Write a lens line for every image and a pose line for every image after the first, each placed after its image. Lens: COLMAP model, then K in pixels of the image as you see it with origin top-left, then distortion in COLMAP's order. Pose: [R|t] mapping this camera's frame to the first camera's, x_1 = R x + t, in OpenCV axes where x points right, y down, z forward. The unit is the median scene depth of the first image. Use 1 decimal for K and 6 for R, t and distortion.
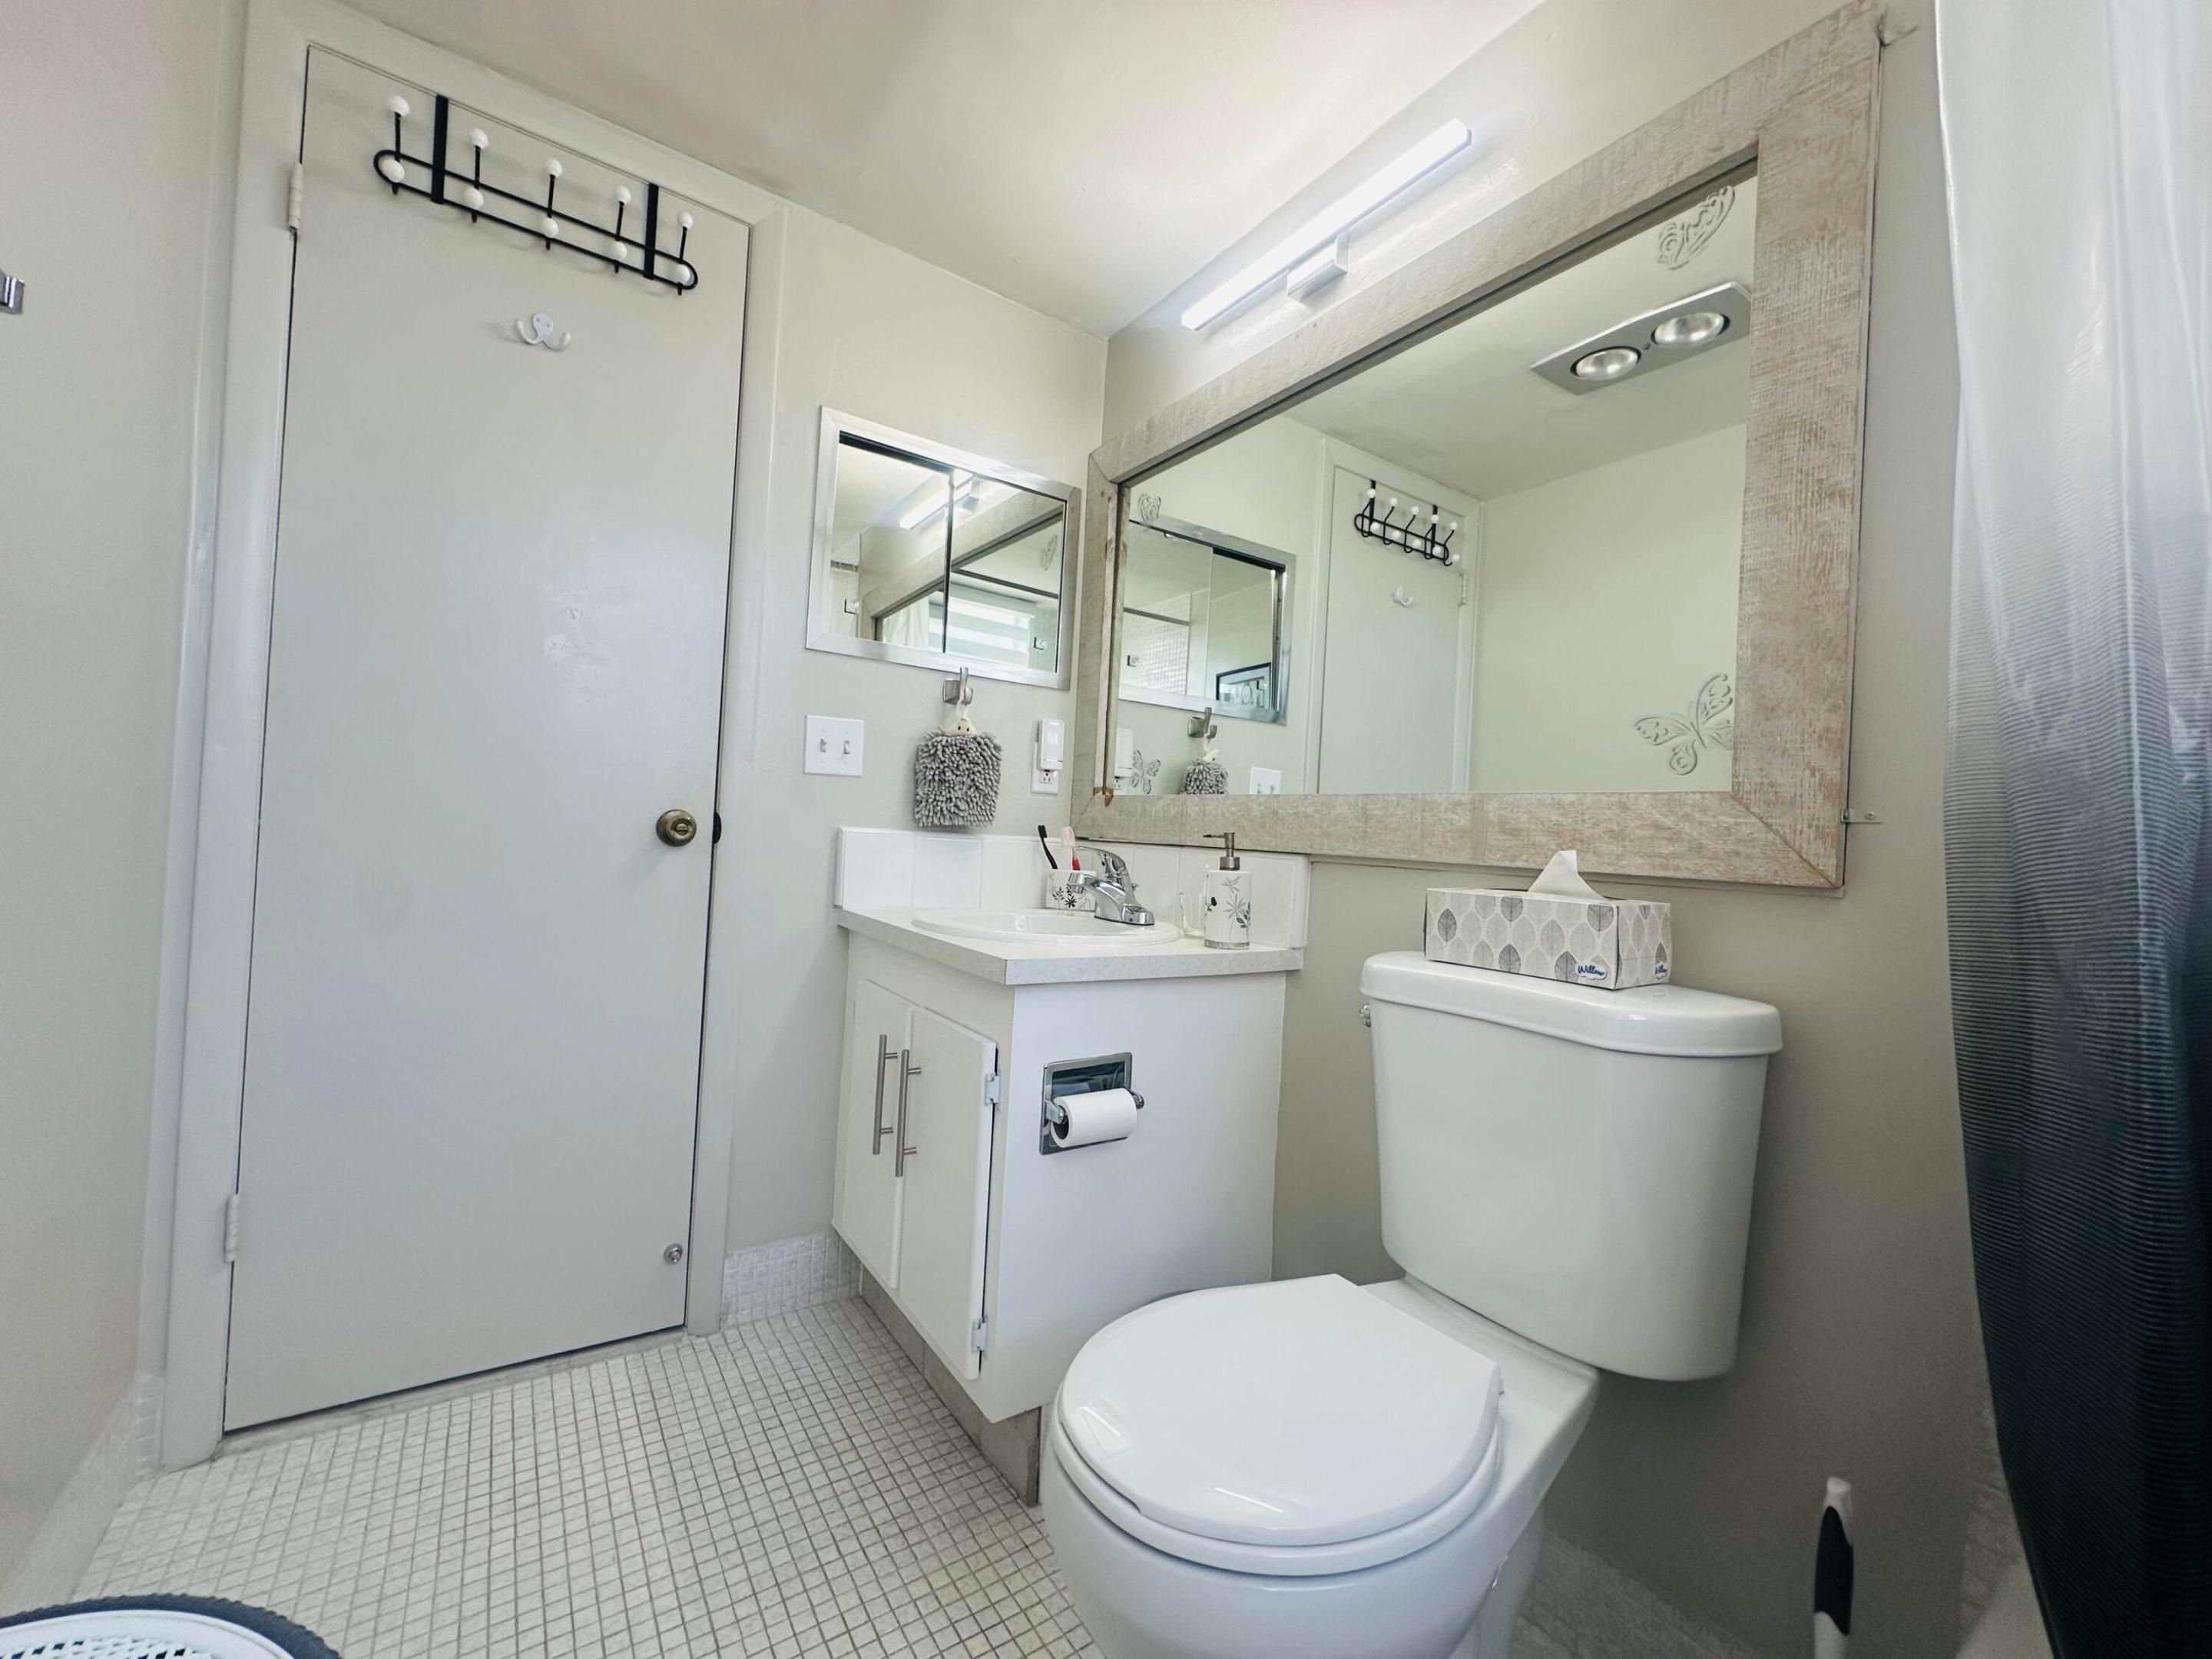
lens RADIAL K [[880.9, 0, 1098.9], [0, 880.9, 824.4], [0, 0, 1]] dist [-0.002239, 0.000137]
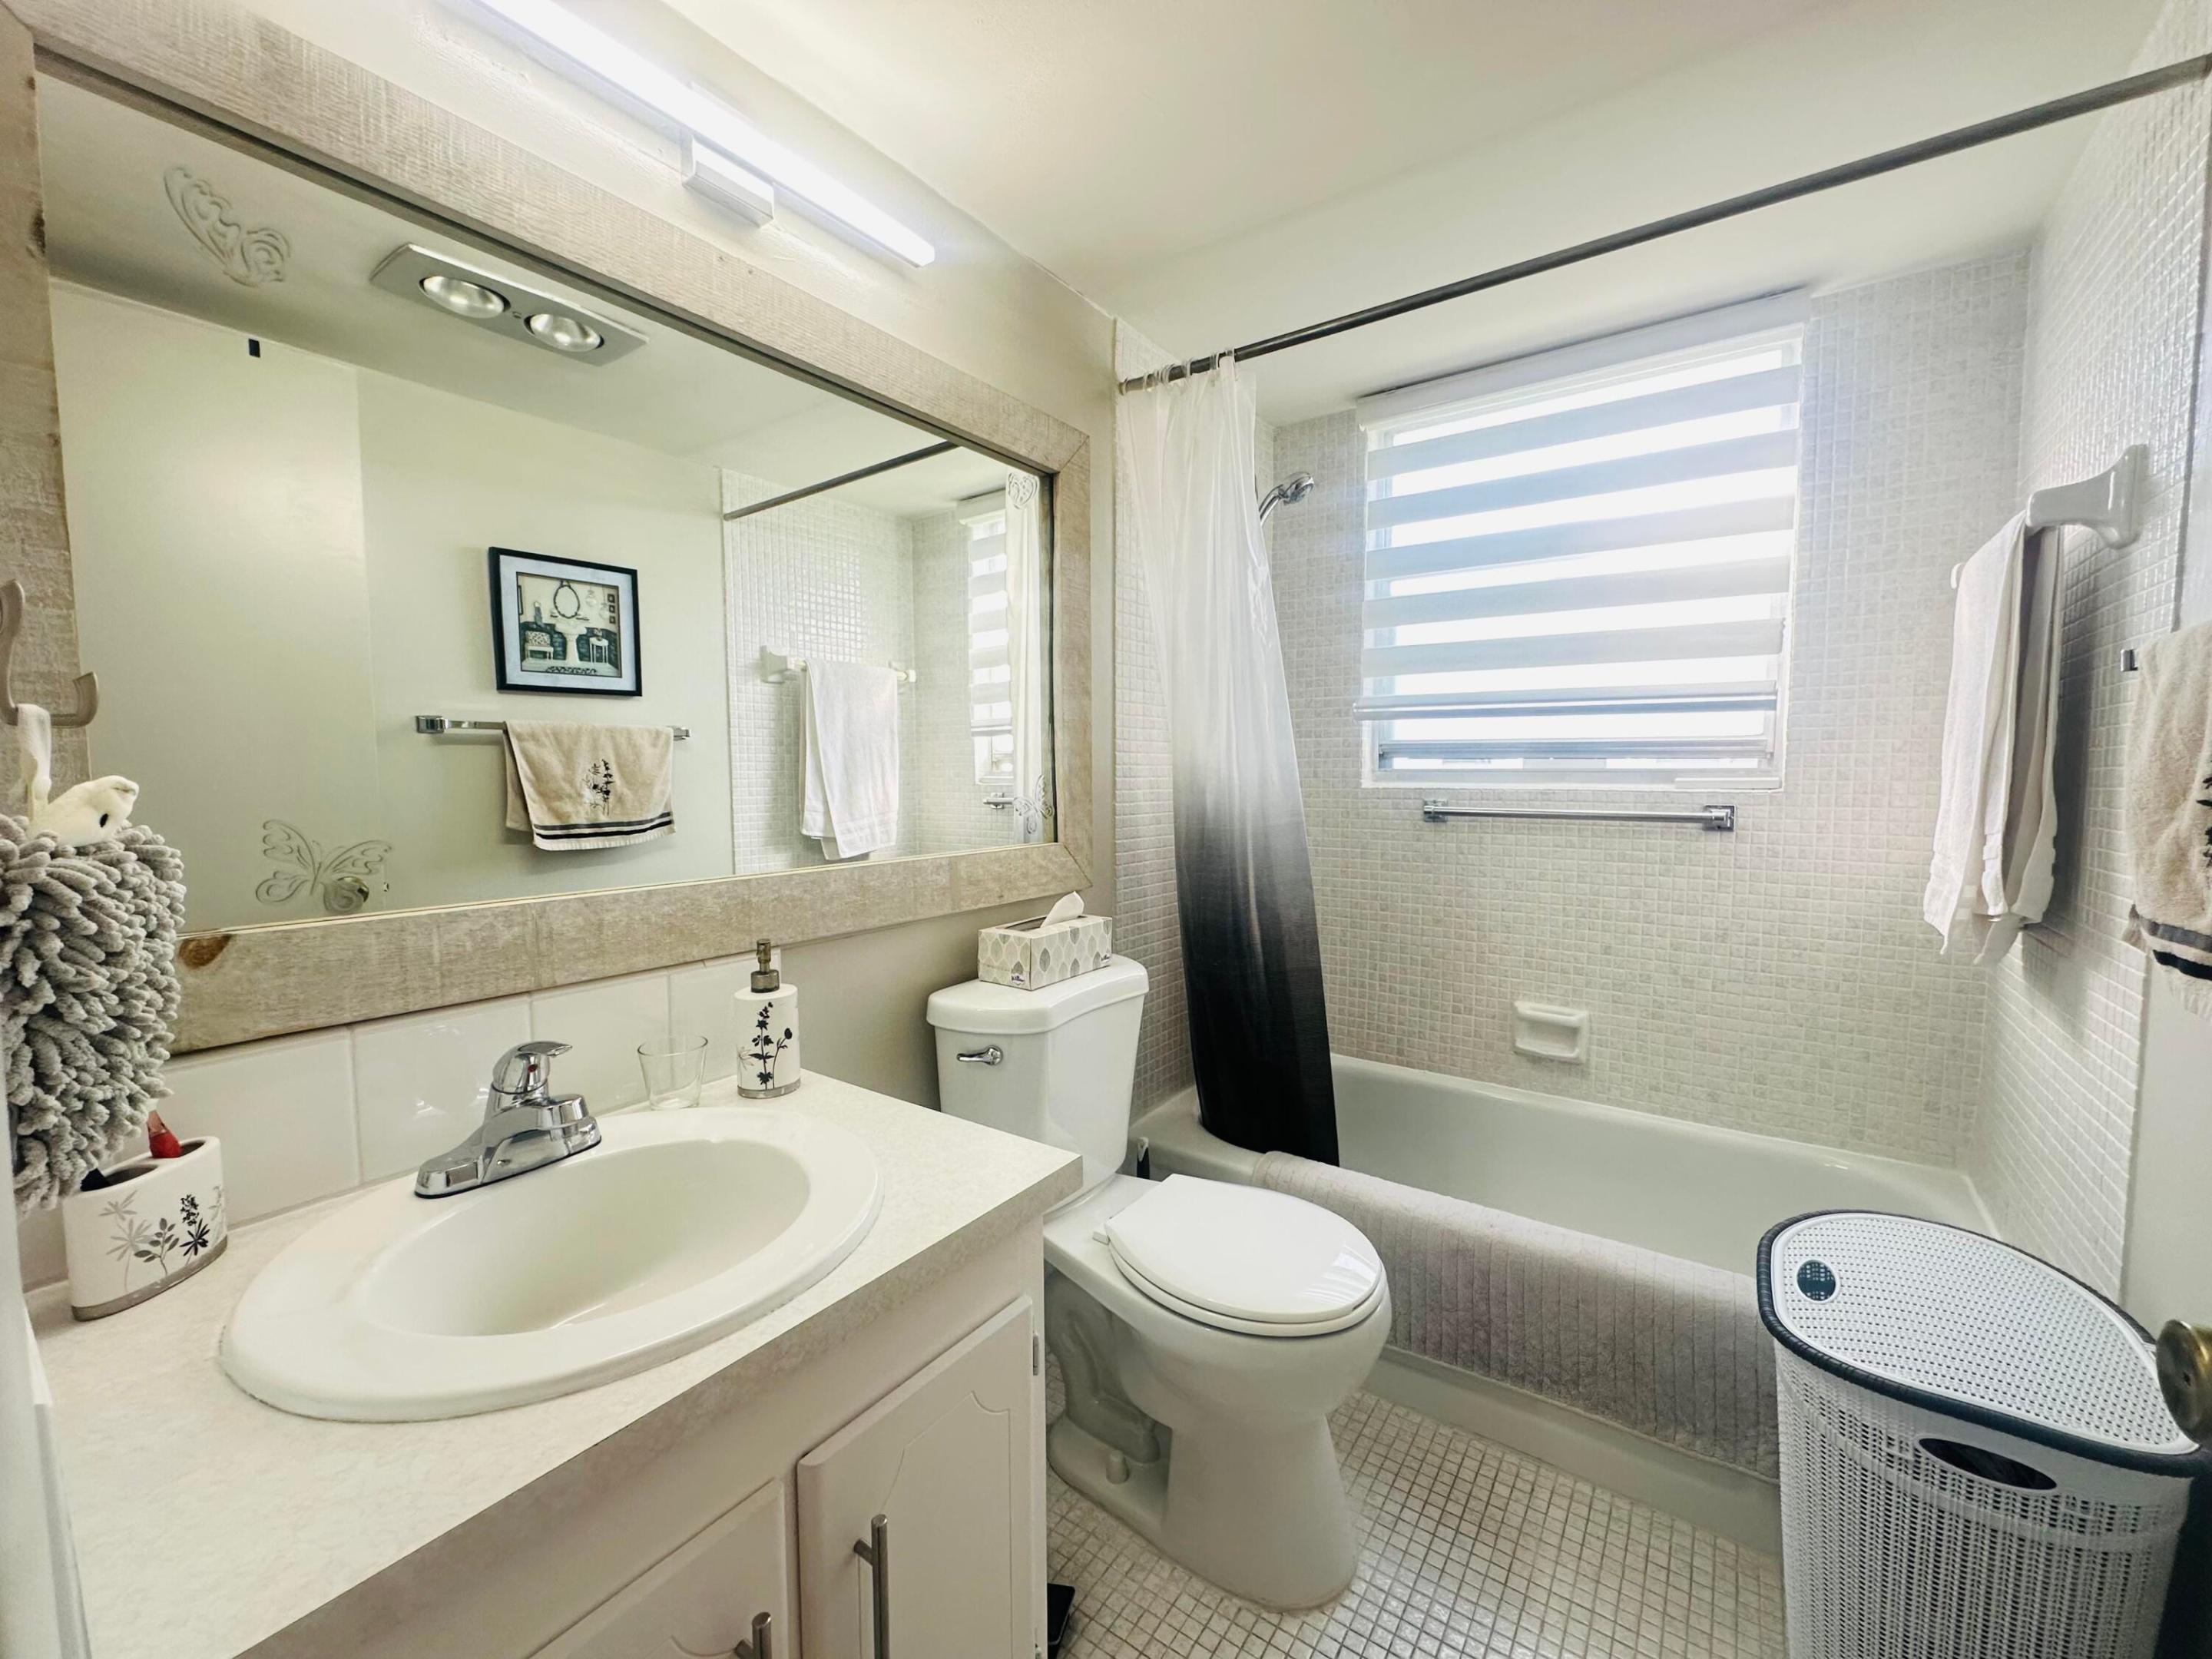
lens RADIAL K [[880.9, 0, 1100.9], [0, 880.9, 834.4], [0, 0, 1]] dist [-0.002239, 0.000137]
pose [[-0.346435, -0.120544, 0.930297, -0.687743], [-0.022164, 0.992484, 0.120348, -0.191071], [-0.937812, 0.021074, -0.346503, 1.072775]]
